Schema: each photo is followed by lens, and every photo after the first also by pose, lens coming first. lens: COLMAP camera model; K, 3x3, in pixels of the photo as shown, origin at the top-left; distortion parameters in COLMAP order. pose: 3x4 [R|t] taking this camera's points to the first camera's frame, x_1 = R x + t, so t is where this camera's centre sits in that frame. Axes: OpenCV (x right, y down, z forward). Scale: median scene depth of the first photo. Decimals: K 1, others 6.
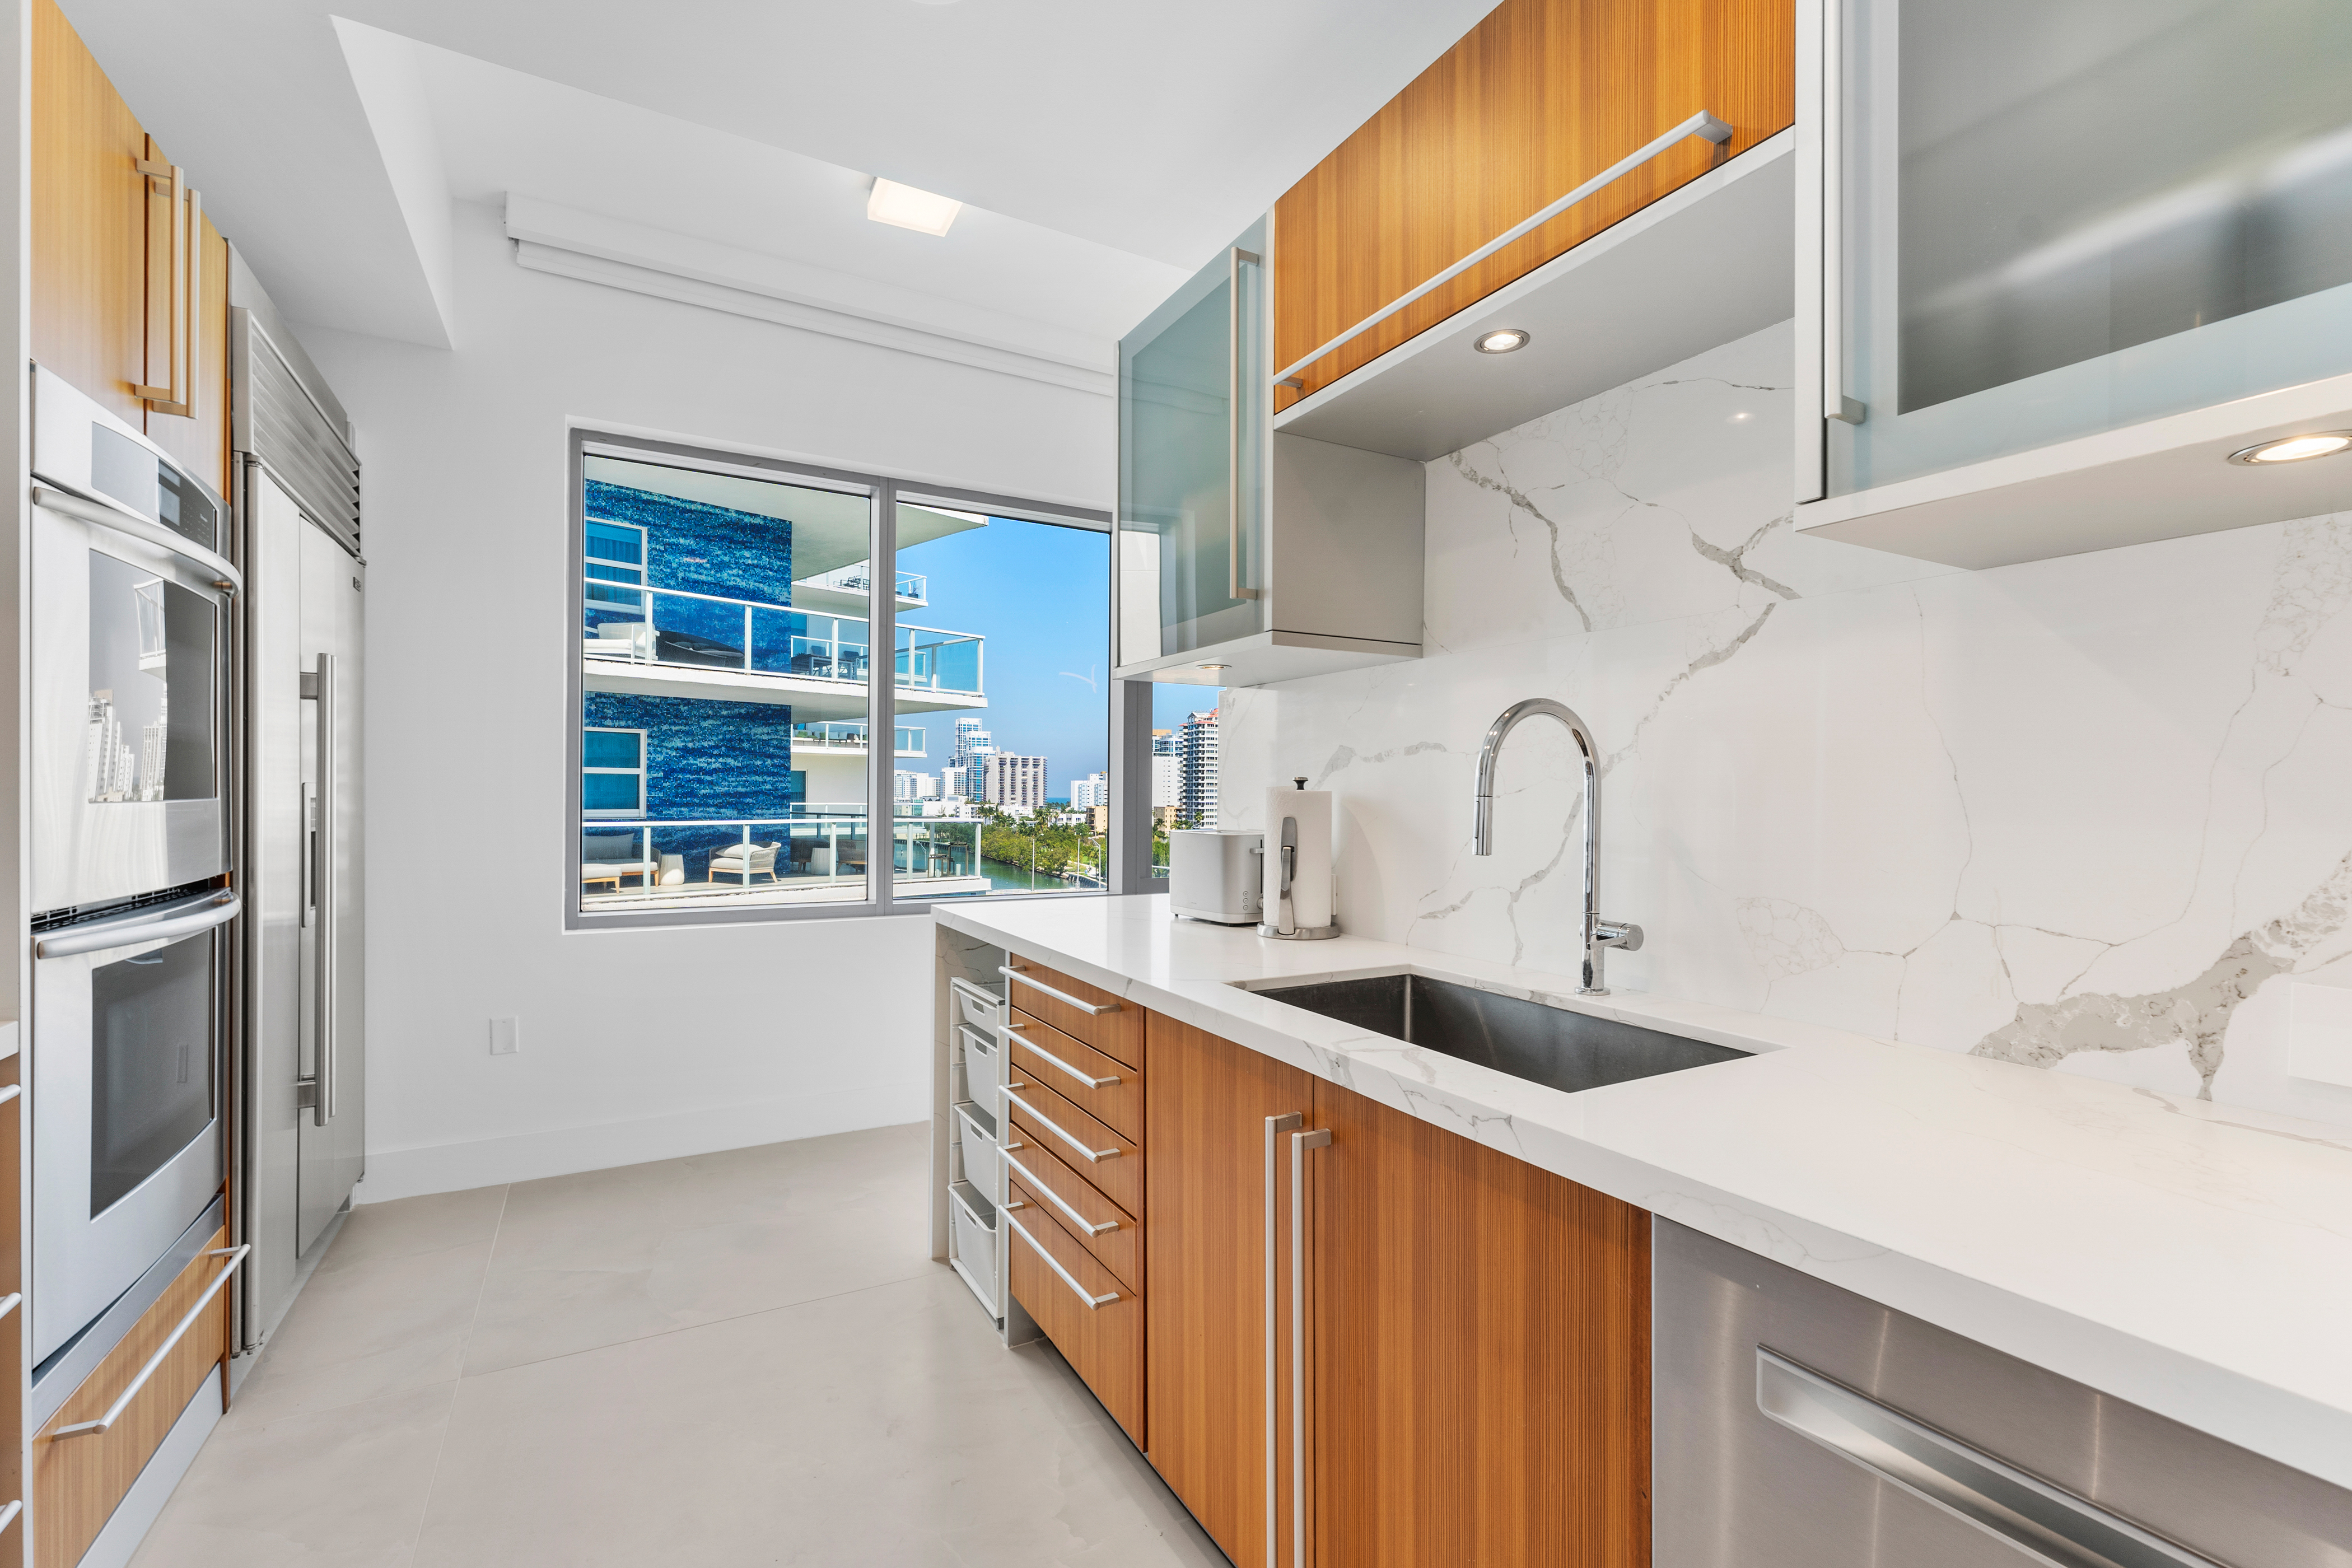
lens RADIAL K [[1073.7, 0, 1114.8], [0, 1073.7, 786.3], [0, 0, 1]] dist [0.012142, -0.002999]
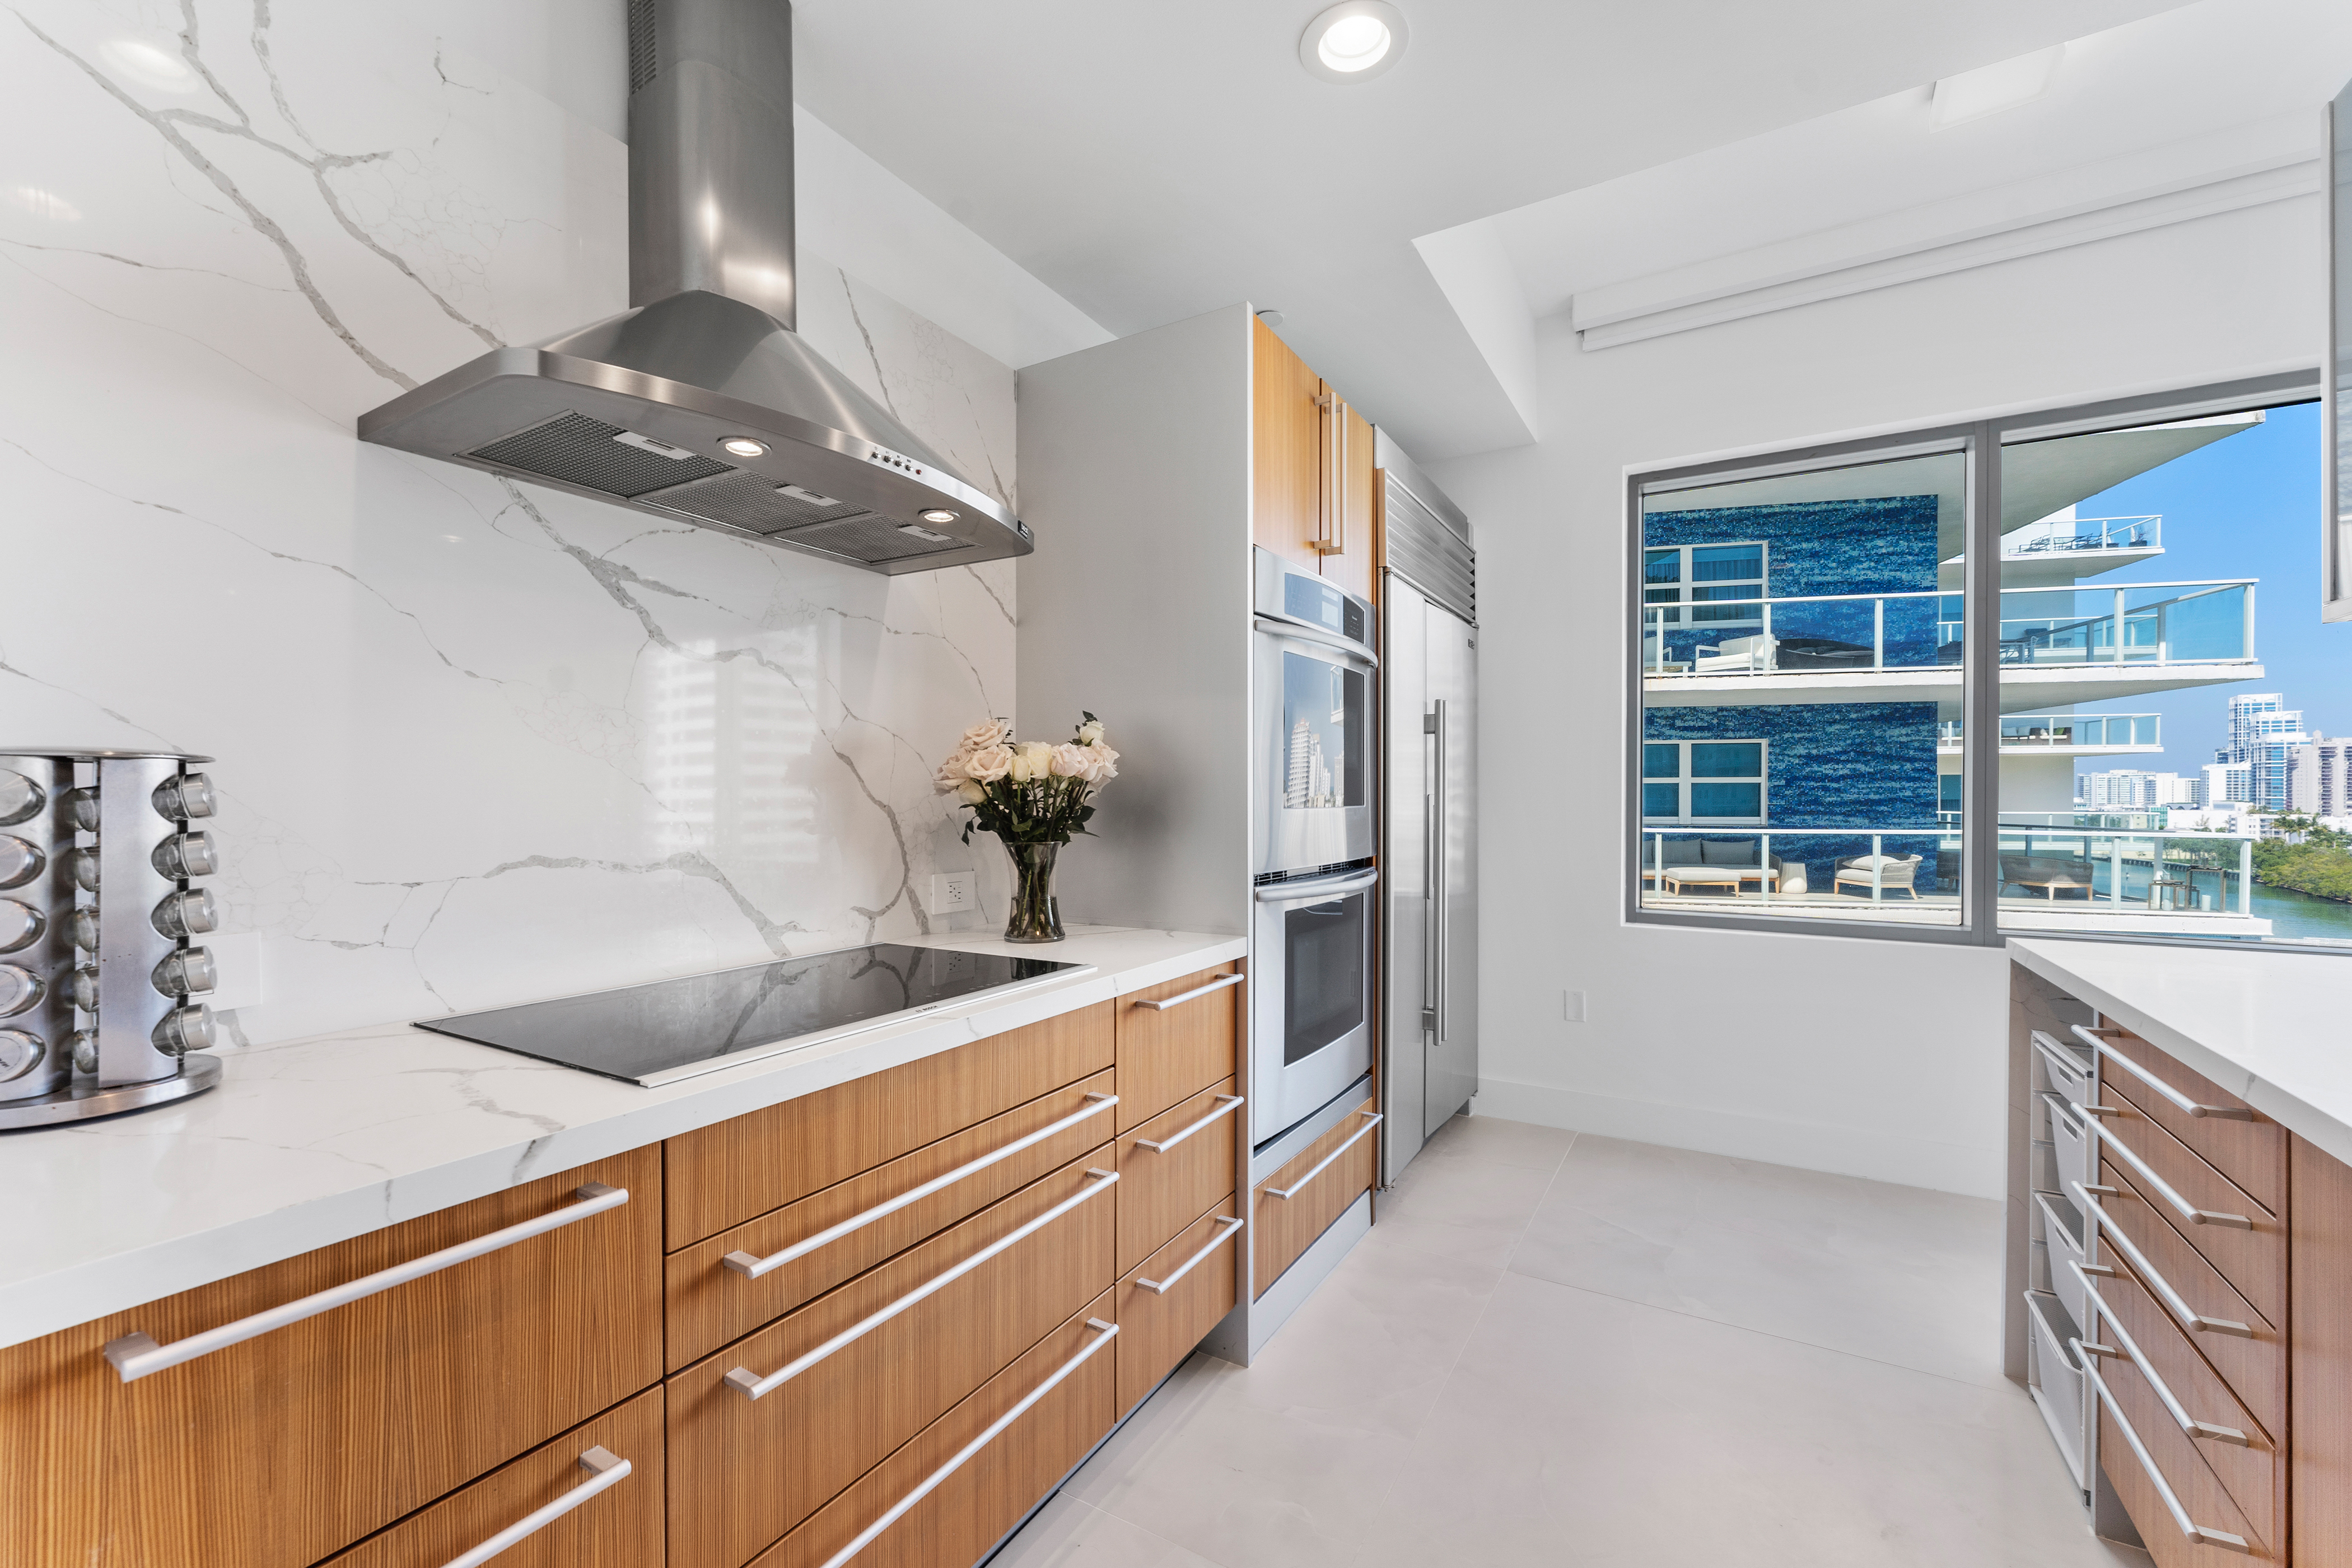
lens RADIAL K [[974.8, 0, 1165.6], [0, 974.8, 793.4], [0, 0, 1]] dist [0.006452, 0.001722]
pose [[0.500143, -0.012494, -0.865853, 0.157749], [0.010005, 0.999913, -0.008649, 0.002754], [0.865885, -0.004337, 0.500224, 0.083250]]
